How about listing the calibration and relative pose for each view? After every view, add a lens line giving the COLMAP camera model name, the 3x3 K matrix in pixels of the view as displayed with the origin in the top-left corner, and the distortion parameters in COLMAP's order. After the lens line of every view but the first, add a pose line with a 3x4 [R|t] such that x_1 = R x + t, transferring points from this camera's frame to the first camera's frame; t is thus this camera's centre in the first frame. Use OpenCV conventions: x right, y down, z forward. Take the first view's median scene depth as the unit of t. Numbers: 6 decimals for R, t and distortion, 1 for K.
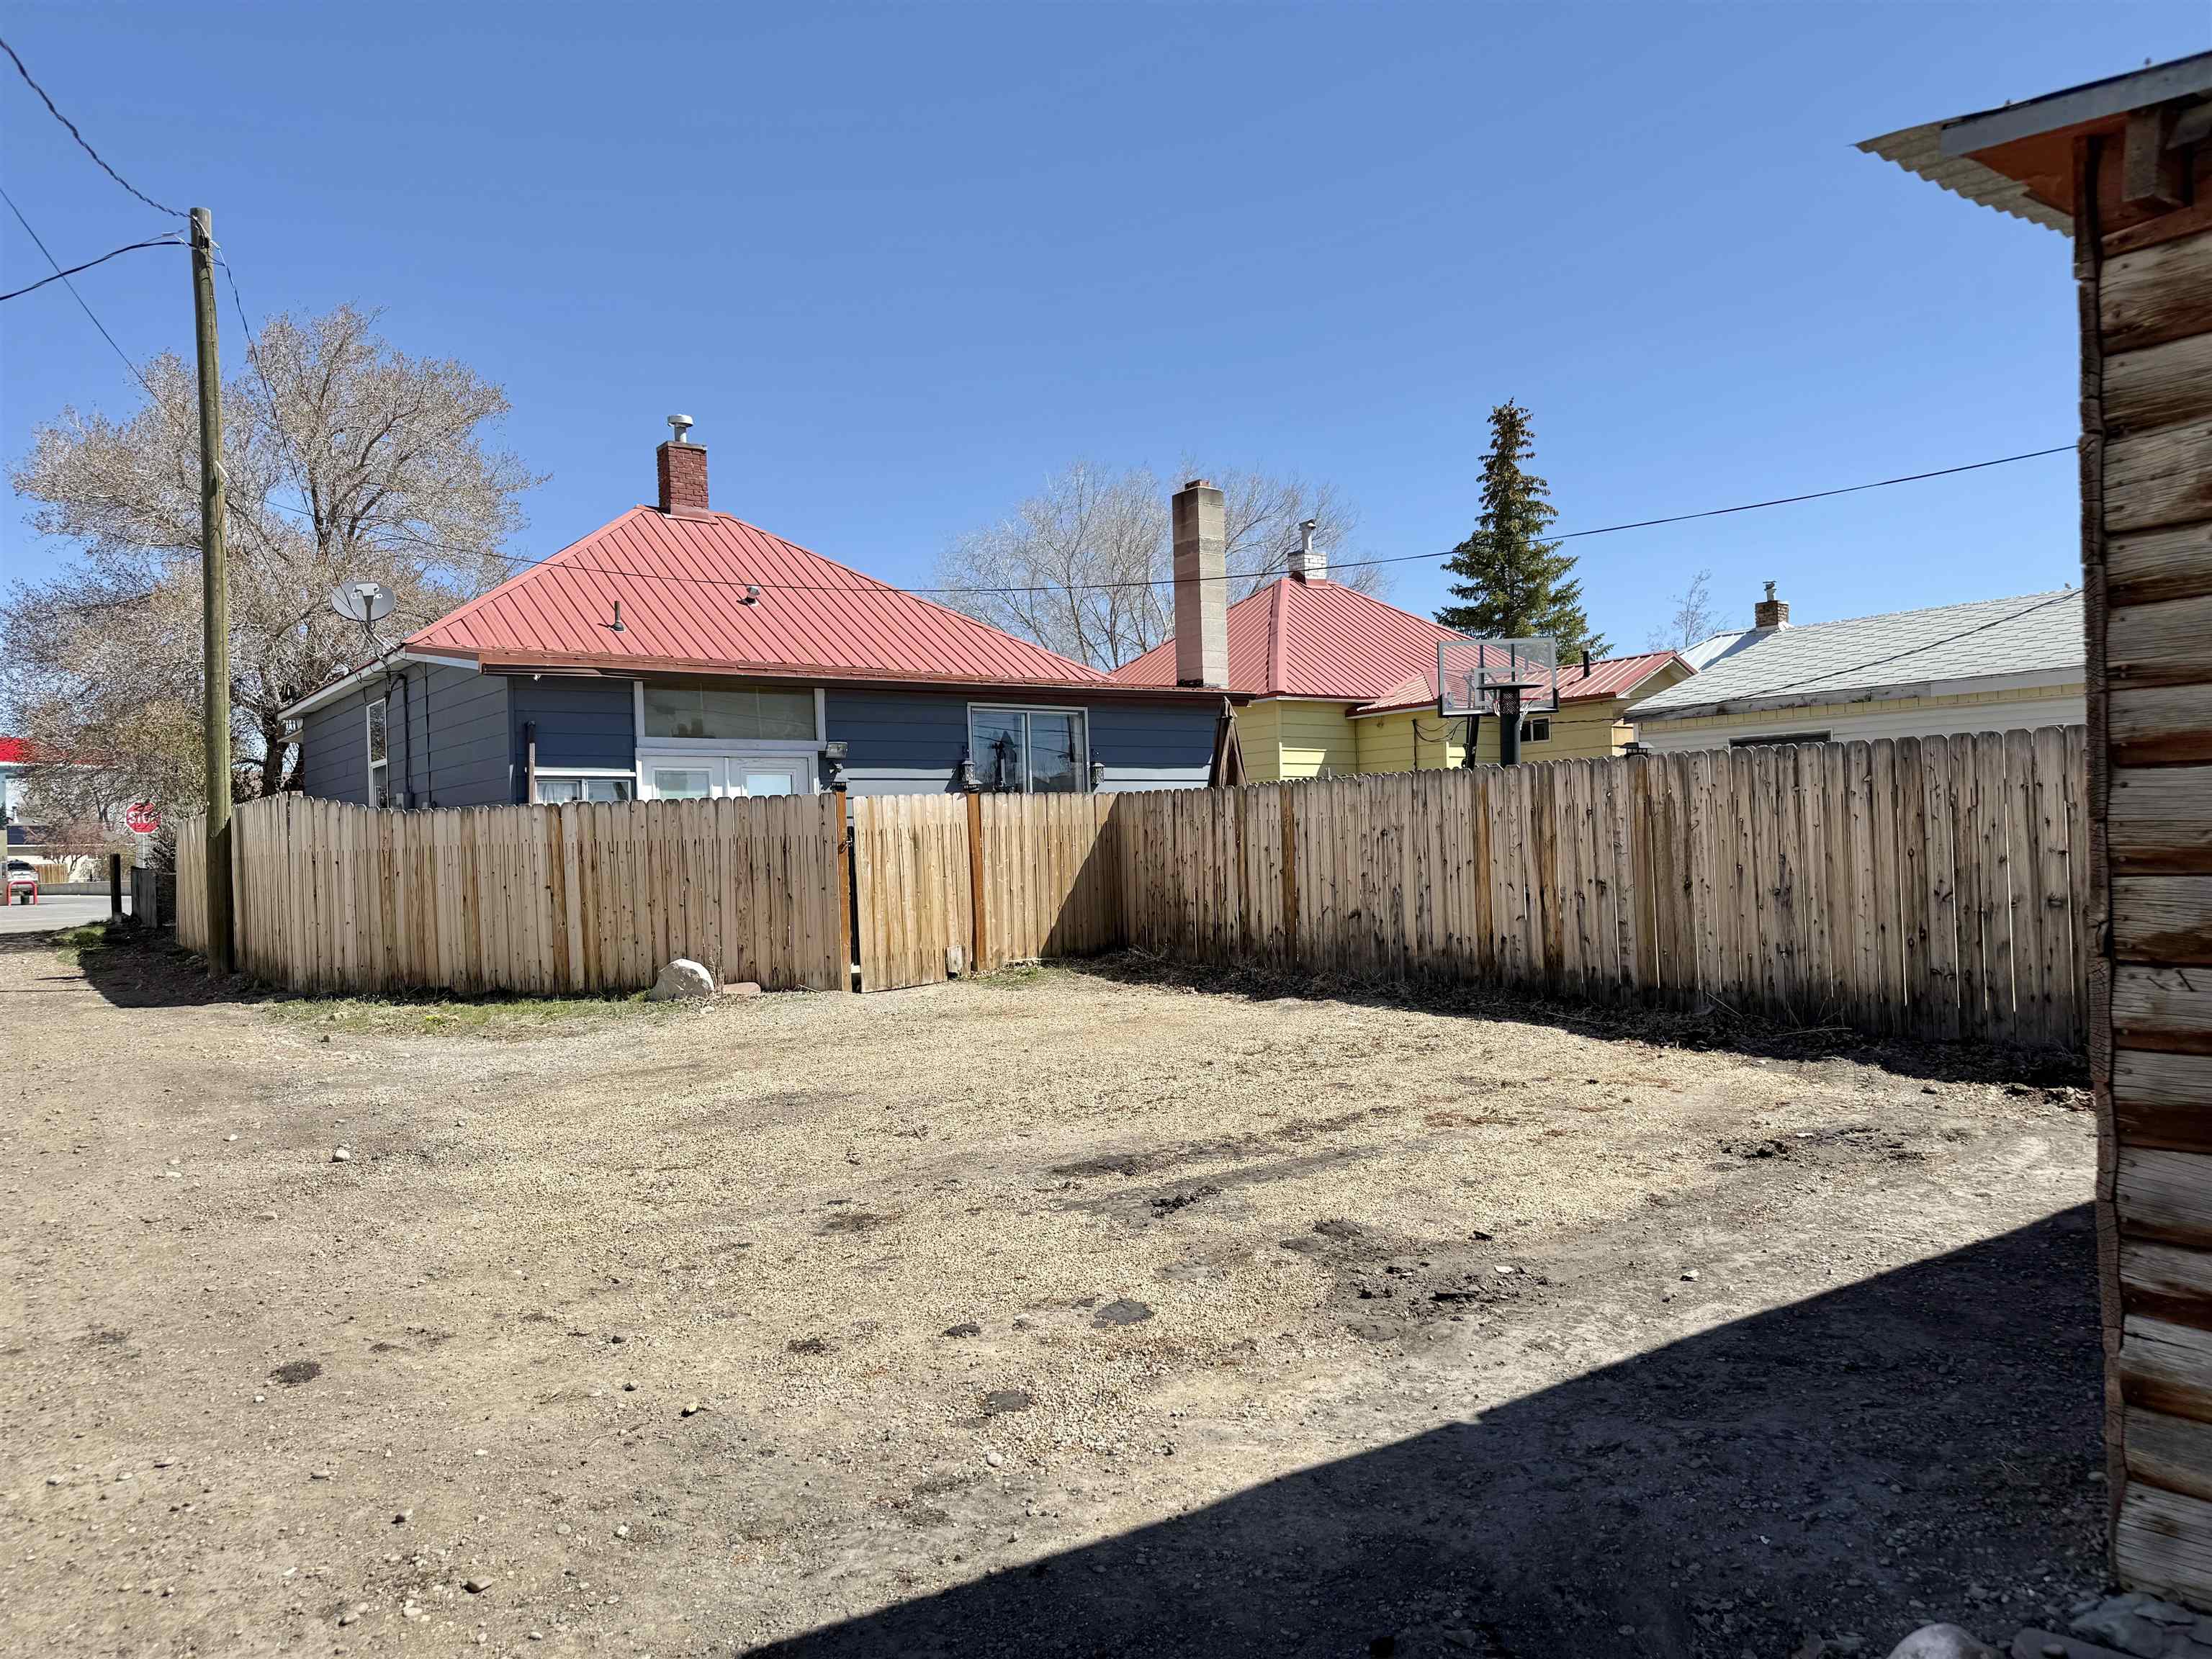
lens RADIAL K [[1559.8, 0, 1108.0], [0, 1559.8, 830.8], [0, 0, 1]] dist [0.070890, -0.090406]
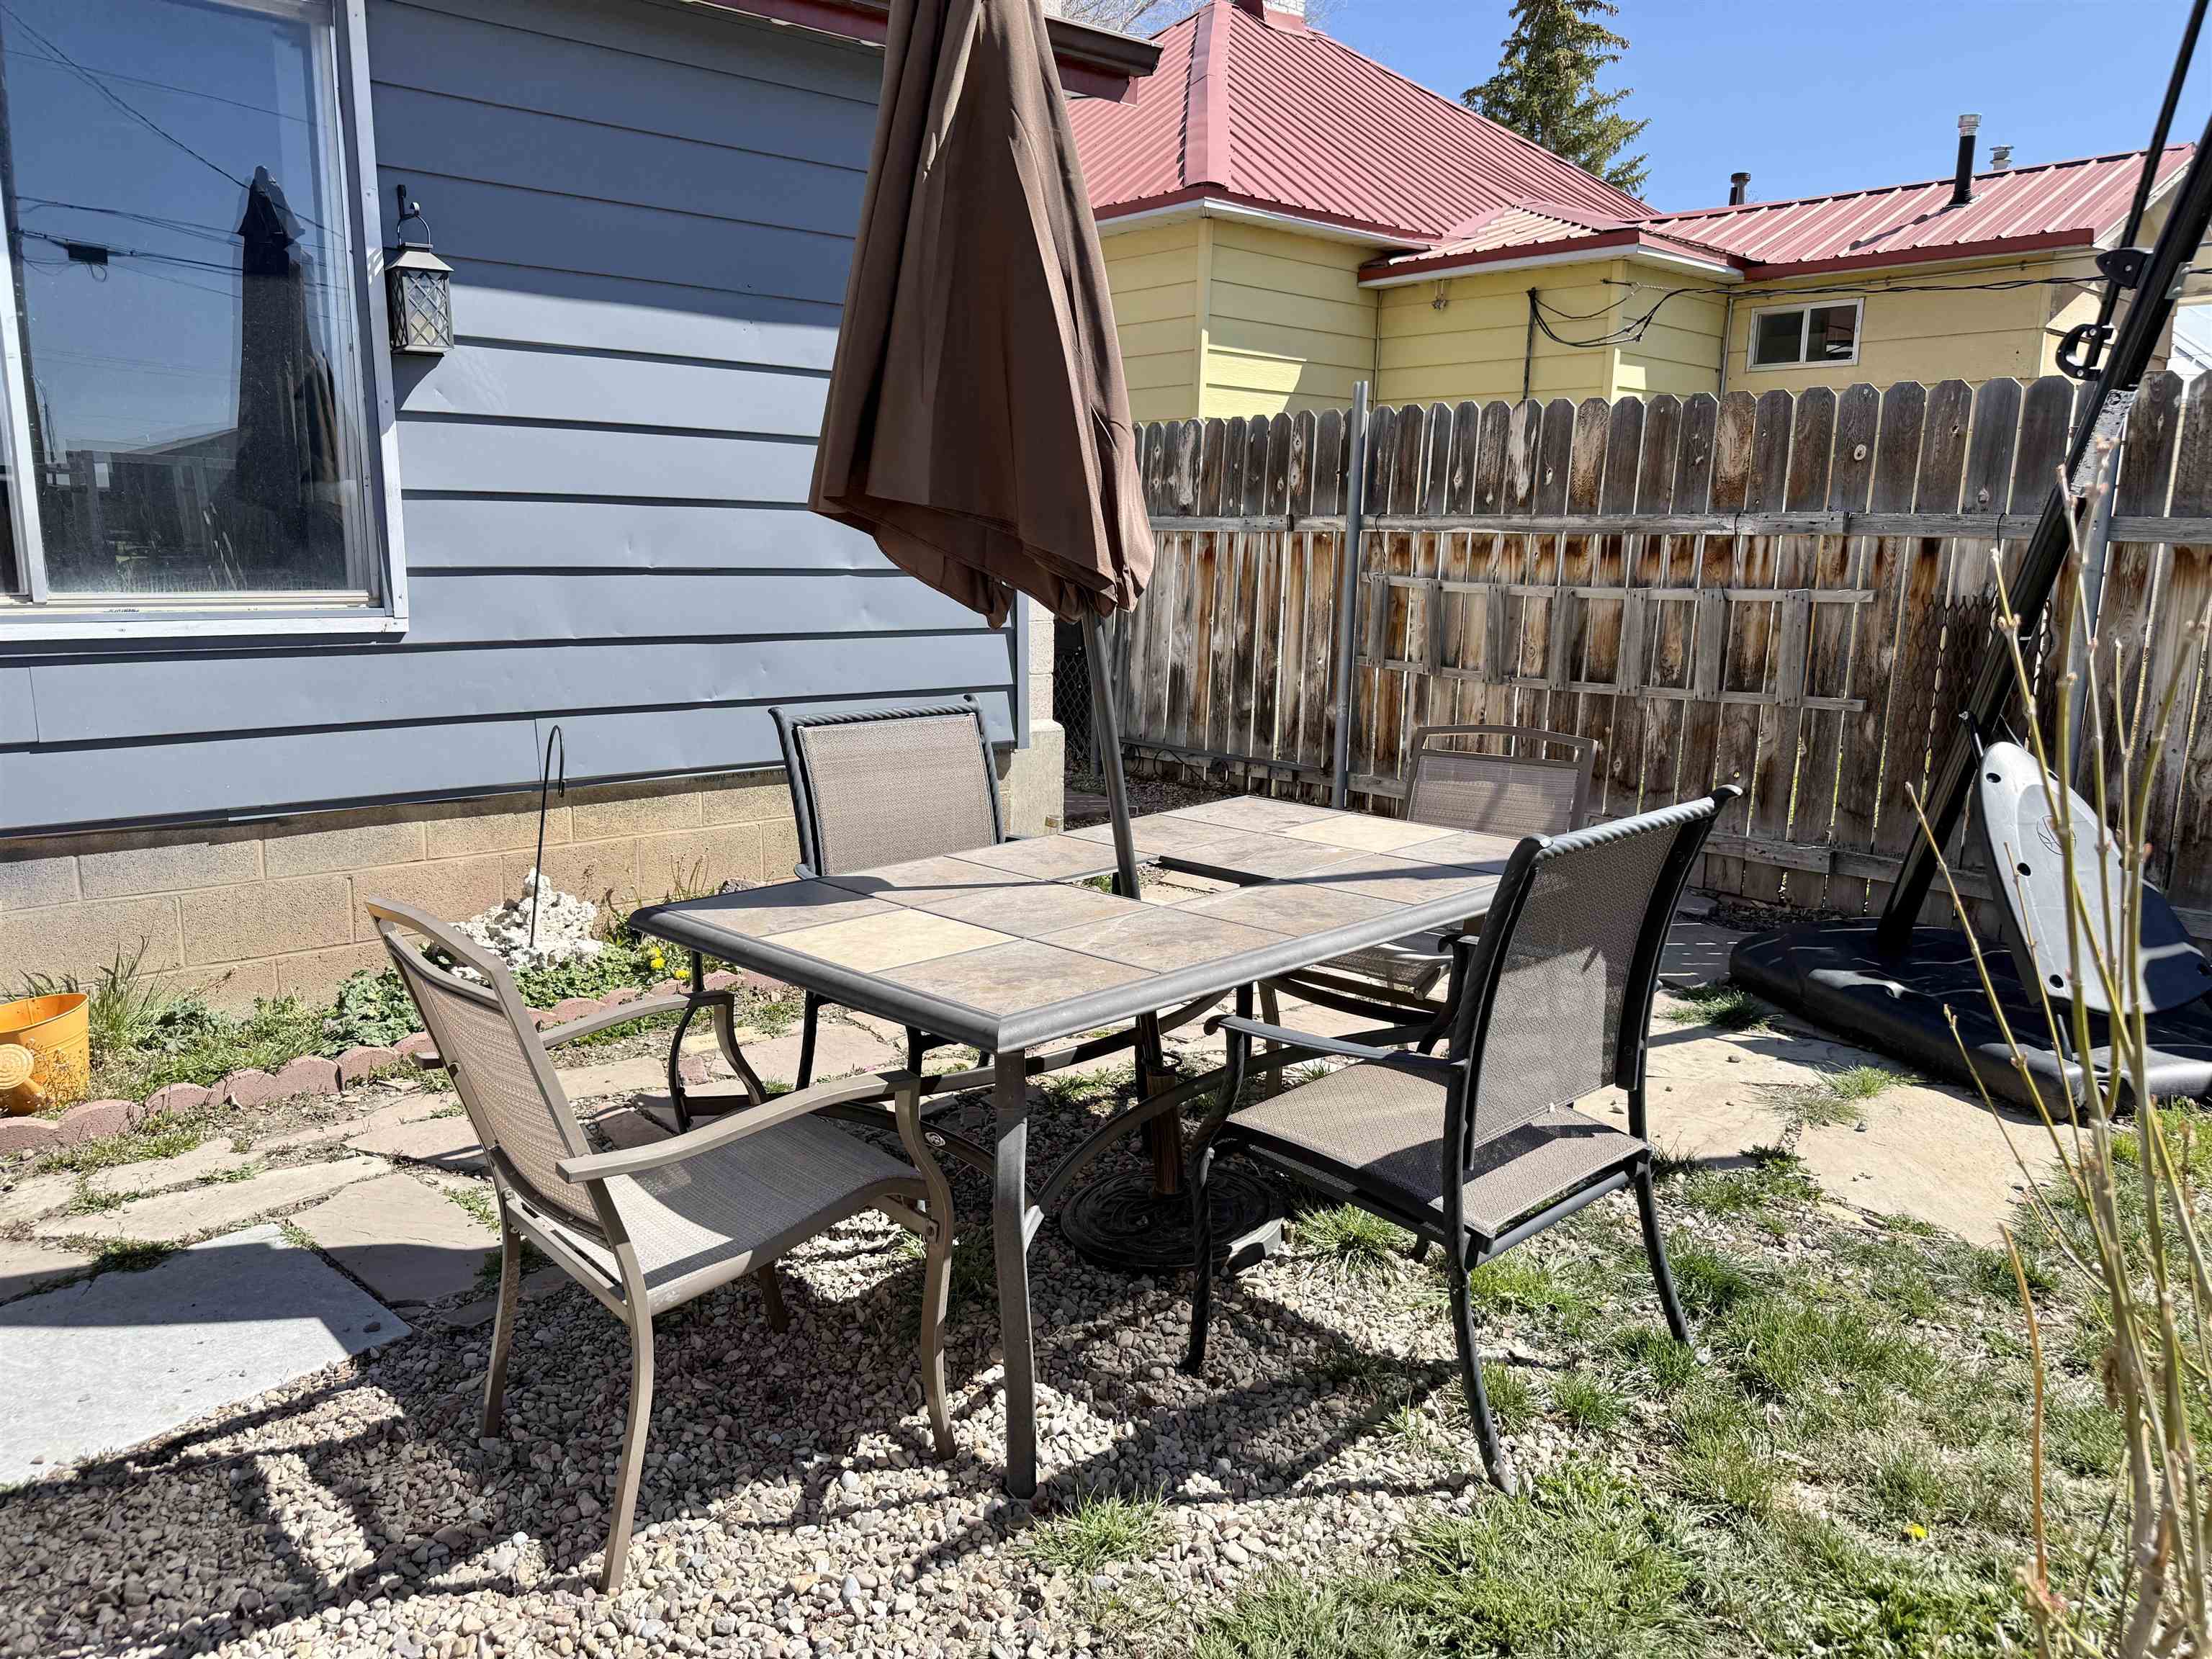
lens RADIAL K [[1559.8, 0, 1108.1], [0, 1559.8, 826.3], [0, 0, 1]] dist [0.070890, -0.090406]
pose [[0.996002, 0.038381, 0.080663, 0.058931], [-0.054155, 0.977568, 0.203537, -0.012153], [-0.071042, -0.207091, 0.975739, 0.587393]]
